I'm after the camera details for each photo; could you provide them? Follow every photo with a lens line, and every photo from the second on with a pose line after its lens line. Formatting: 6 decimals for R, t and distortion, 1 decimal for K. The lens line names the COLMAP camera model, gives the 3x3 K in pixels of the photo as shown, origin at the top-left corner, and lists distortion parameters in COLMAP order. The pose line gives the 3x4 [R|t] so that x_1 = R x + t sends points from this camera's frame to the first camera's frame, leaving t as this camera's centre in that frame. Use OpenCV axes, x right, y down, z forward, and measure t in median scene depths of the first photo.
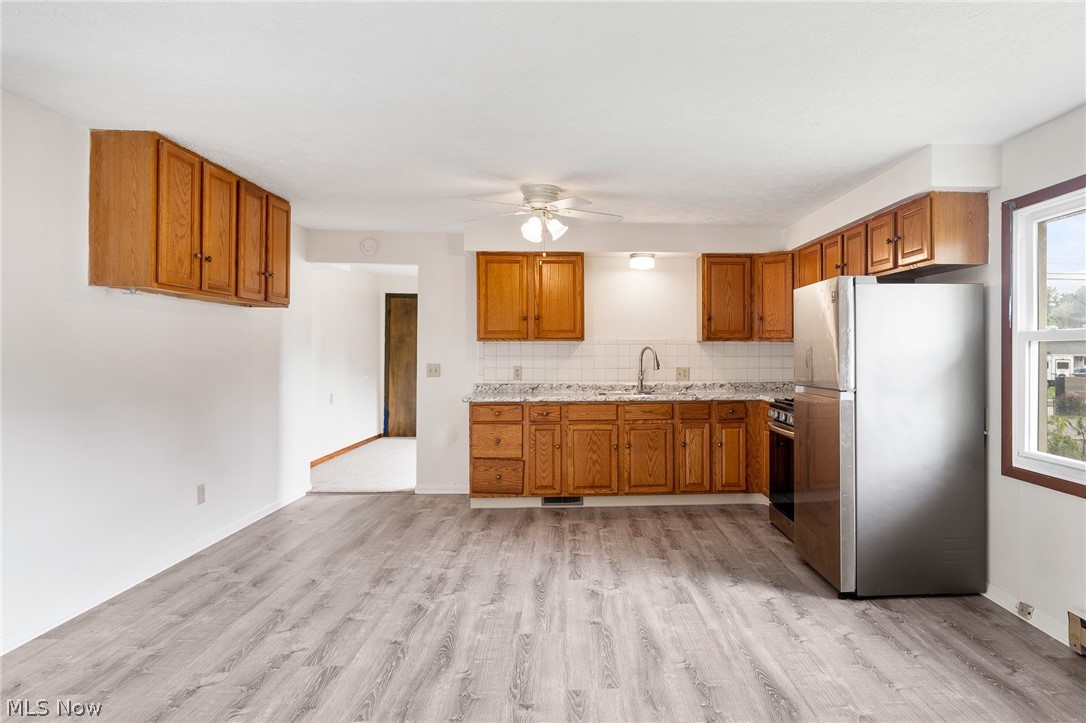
lens RADIAL K [[656.7, 0, 623.1], [0, 656.7, 348.8], [0, 0, 1]] dist [0.002400, -0.002476]
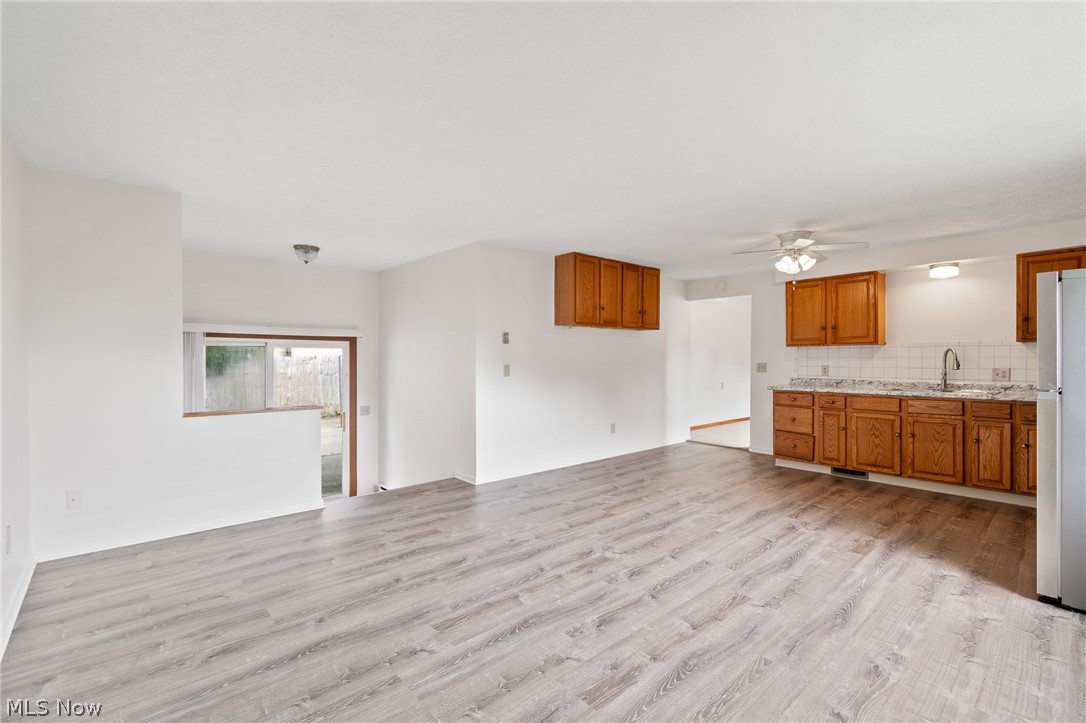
lens RADIAL K [[482.3, 0, 548.6], [0, 482.3, 358.8], [0, 0, 1]] dist [0.002834, -0.000246]
pose [[0.609481, -0.000015, -0.792801, 0.346802], [0.007141, 0.999960, 0.005471, 0.006058], [0.792769, -0.008996, 0.609456, -0.017513]]
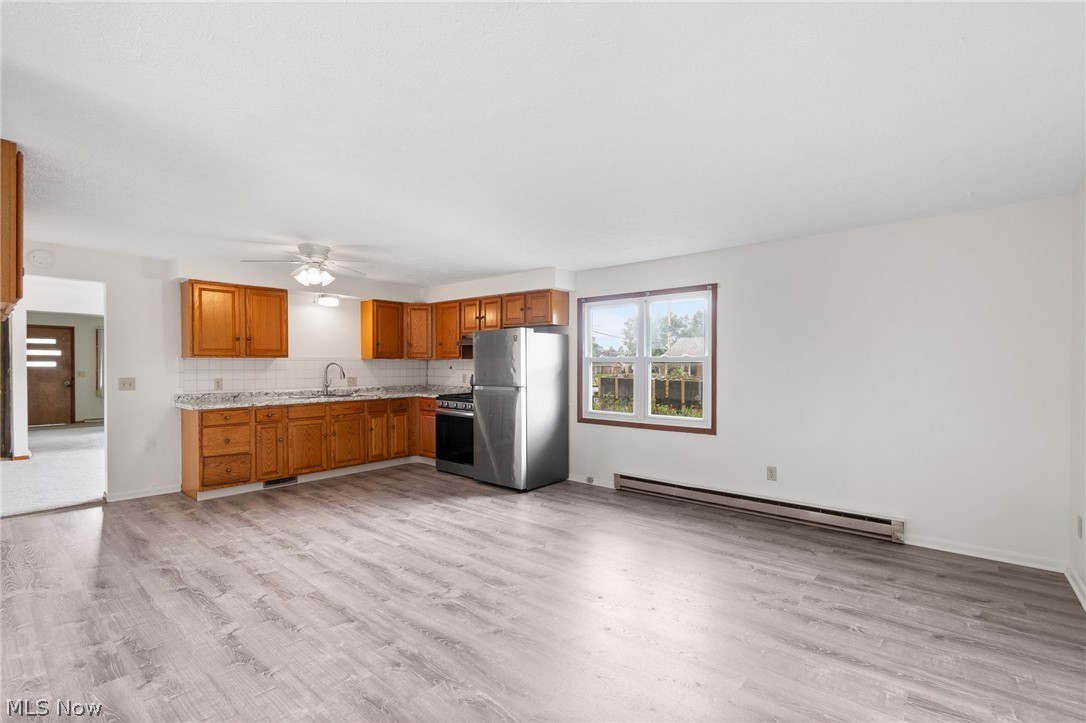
lens RADIAL K [[482.3, 0, 545.2], [0, 482.3, 364.0], [0, 0, 1]] dist [0.002834, -0.000246]
pose [[0.705998, -0.000014, 0.708214, -0.478818], [-0.003000, 0.999991, 0.003010, -0.005700], [-0.708207, -0.004250, 0.705992, -0.046811]]
